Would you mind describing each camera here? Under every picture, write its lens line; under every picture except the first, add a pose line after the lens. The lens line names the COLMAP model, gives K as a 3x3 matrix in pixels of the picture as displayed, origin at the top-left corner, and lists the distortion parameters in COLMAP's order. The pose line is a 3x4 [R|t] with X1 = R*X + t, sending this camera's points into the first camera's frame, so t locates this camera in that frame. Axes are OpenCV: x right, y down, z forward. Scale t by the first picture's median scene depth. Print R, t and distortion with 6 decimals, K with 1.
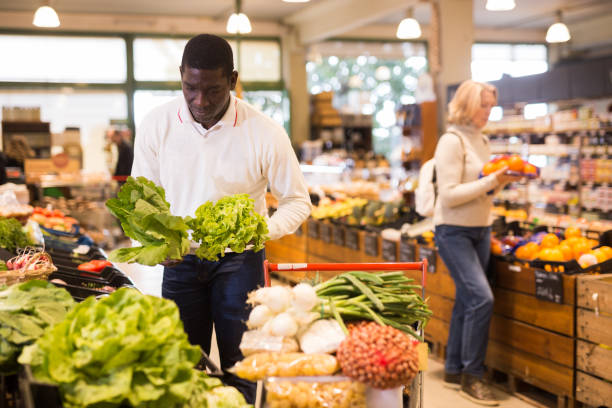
lens RADIAL K [[876.8, 0, 306.0], [0, 876.8, 204.0], [0, 0, 1]] dist [0.007462, 0.009505]
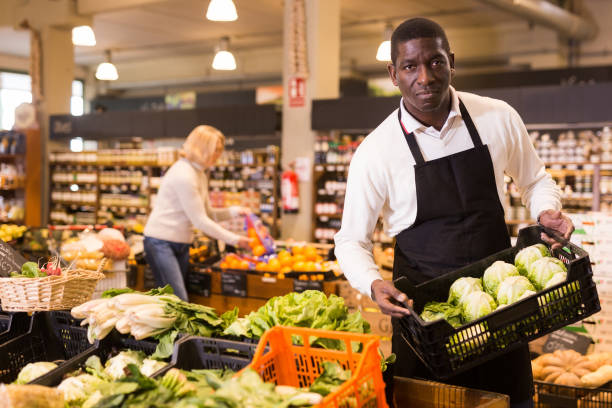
lens RADIAL K [[904.0, 0, 306.0], [0, 904.0, 204.0], [0, 0, 1]] dist [0.009357, 0.022012]
pose [[0.822044, 0.019844, 0.569079, -0.290188], [0.003773, 0.999181, -0.040292, 0.014401], [-0.569412, 0.035269, 0.821295, -0.021868]]
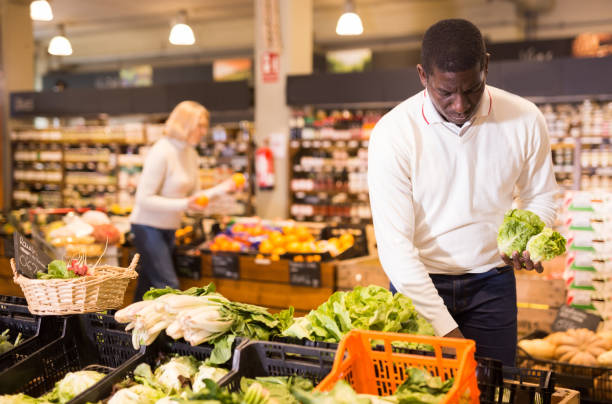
lens RADIAL K [[888.3, 0, 306.0], [0, 888.3, 202.0], [0, 0, 1]] dist [0.005453, 0.009841]
pose [[0.783396, -0.012469, 0.621398, -0.310419], [0.022216, 0.999722, -0.007947, 0.003788], [-0.621126, 0.020030, 0.783455, 0.031304]]
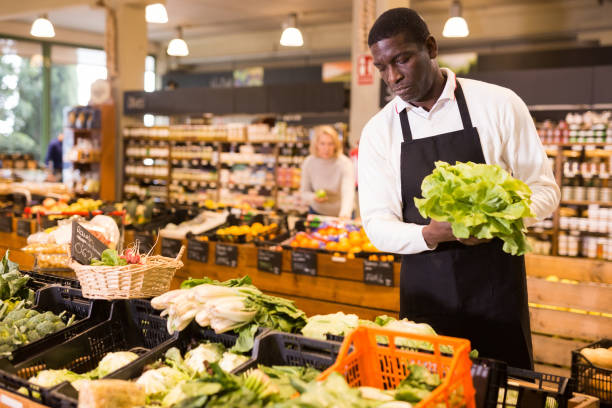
lens RADIAL K [[876.8, 0, 306.0], [0, 876.8, 204.0], [0, 0, 1]] dist [0.007462, 0.009505]
pose [[0.859046, 0.011035, 0.511779, -0.286447], [-0.008989, 0.999939, -0.006473, 0.004445], [-0.511819, 0.000960, 0.859092, 0.000440]]
